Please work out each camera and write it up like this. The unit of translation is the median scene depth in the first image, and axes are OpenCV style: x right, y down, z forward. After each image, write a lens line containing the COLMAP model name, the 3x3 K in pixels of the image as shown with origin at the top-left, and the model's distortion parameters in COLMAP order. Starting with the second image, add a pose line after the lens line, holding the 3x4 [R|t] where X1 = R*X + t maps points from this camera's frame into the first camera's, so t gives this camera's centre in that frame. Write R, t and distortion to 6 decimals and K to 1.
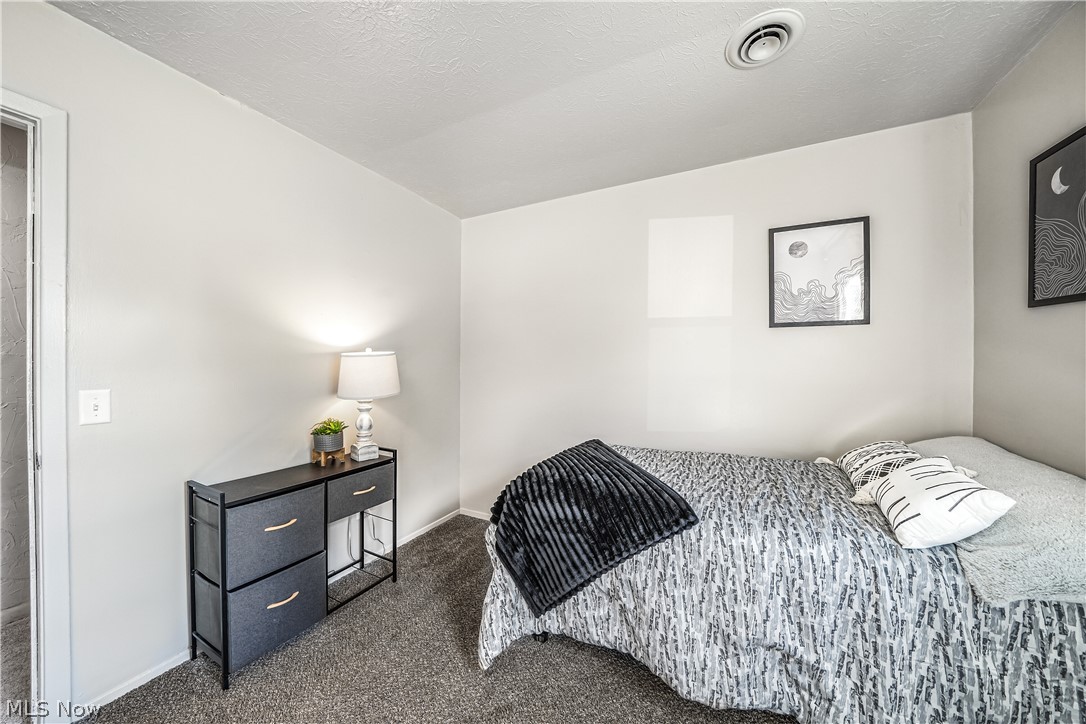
lens RADIAL K [[368.2, 0, 542.6], [0, 368.2, 361.8], [0, 0, 1]] dist [-0.013041, 0.000241]
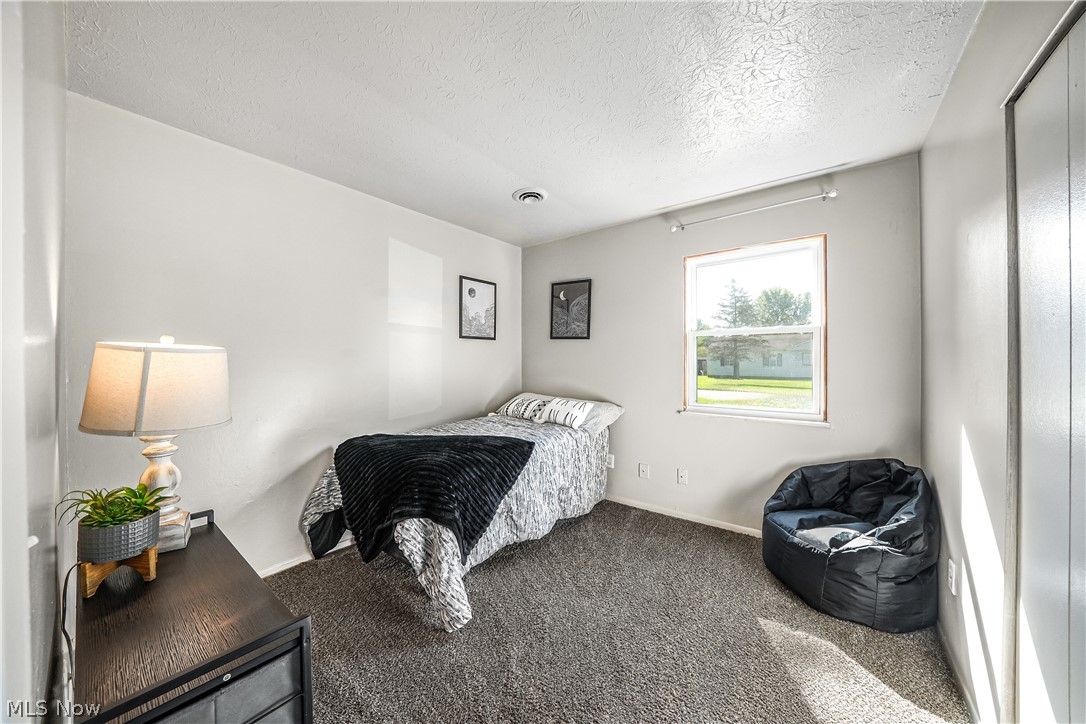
lens RADIAL K [[368.2, 0, 540.2], [0, 368.2, 360.2], [0, 0, 1]] dist [-0.013041, 0.000241]
pose [[0.205271, -0.001348, 0.978704, -1.302352], [0.006645, 0.999978, -0.000016, 0.001294], [-0.978683, 0.006507, 0.205275, 0.534933]]
